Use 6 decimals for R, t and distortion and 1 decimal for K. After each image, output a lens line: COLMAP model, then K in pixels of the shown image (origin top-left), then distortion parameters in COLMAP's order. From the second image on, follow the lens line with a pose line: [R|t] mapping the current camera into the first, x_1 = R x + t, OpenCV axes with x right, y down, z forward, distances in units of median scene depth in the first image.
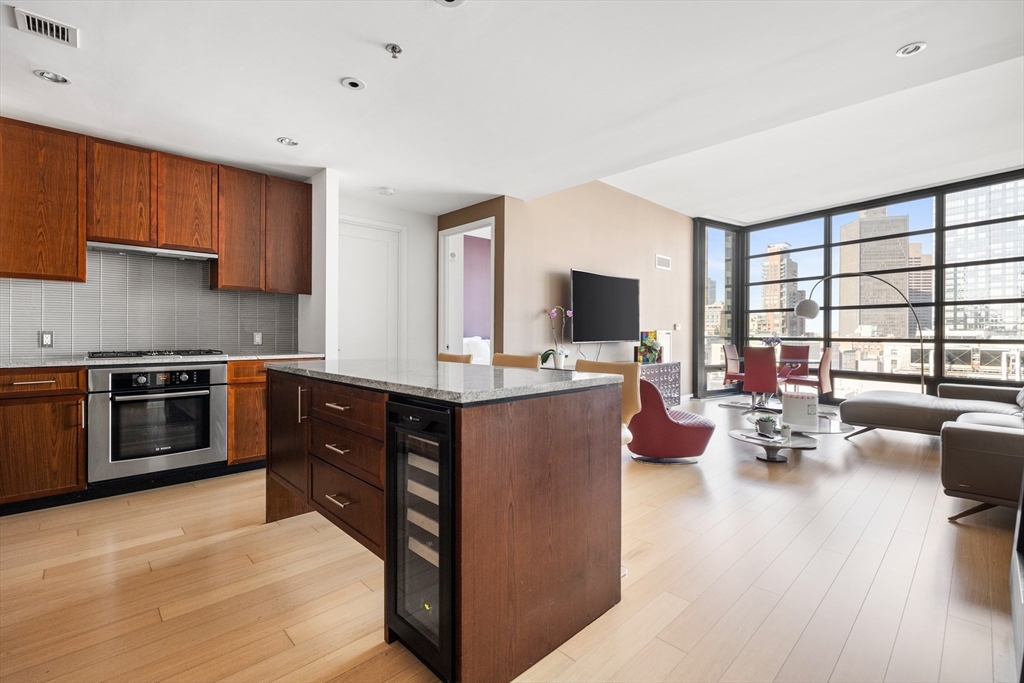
lens RADIAL K [[472.9, 0, 516.8], [0, 472.9, 330.9], [0, 0, 1]] dist [0.005854, 0.000878]
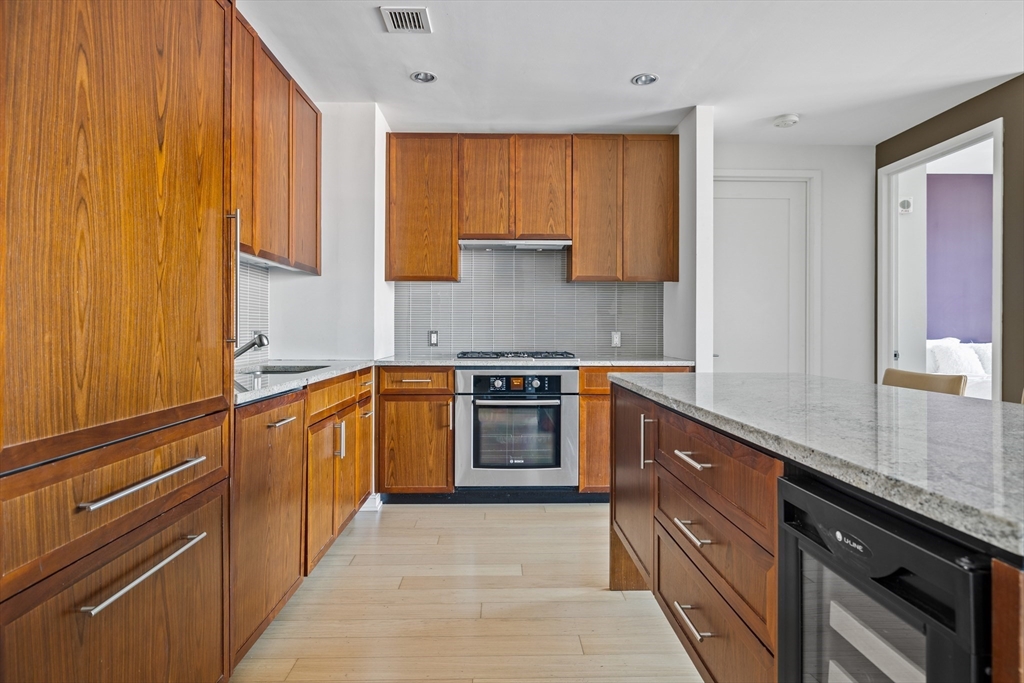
lens RADIAL K [[546.1, 0, 503.6], [0, 546.1, 330.1], [0, 0, 1]] dist [-0.007198, 0.001913]
pose [[0.729573, -0.001278, -0.683902, -0.054388], [0.002791, 0.999995, 0.001109, -0.001544], [0.683897, -0.002718, 0.729573, 0.218248]]
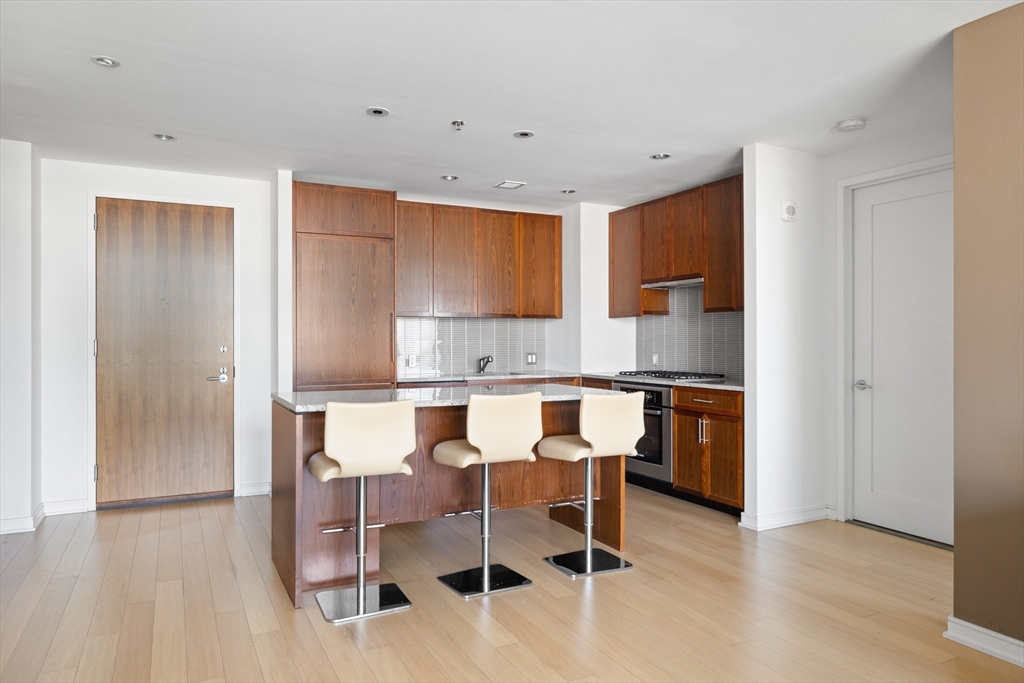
lens RADIAL K [[660.3, 0, 512.8], [0, 660.3, 346.4], [0, 0, 1]] dist [-0.009934, -0.000971]
pose [[-0.299396, 0.008243, -0.954093, 0.863742], [0.003418, 0.999966, 0.007567, -0.033036], [0.954123, -0.000995, -0.299414, 1.124666]]
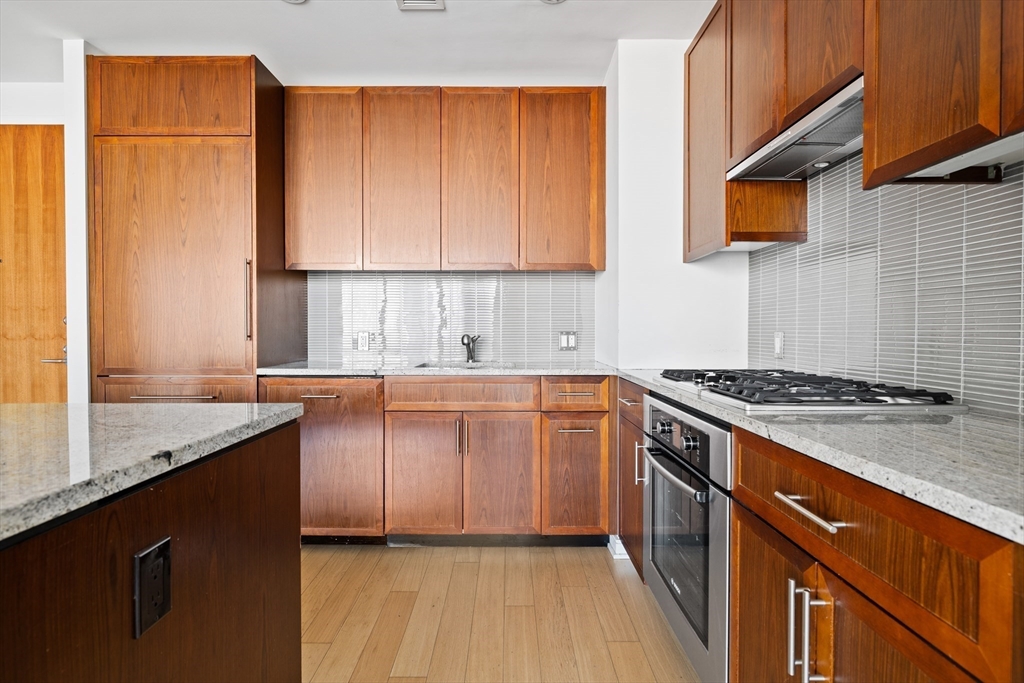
lens RADIAL K [[514.8, 0, 512.8], [0, 514.8, 336.7], [0, 0, 1]] dist [-0.005603, 0.000200]
pose [[-0.695414, 0.007092, -0.718575, -0.265243], [0.000485, 0.999956, 0.009400, 0.001547], [0.718610, 0.006189, -0.695386, 1.164946]]
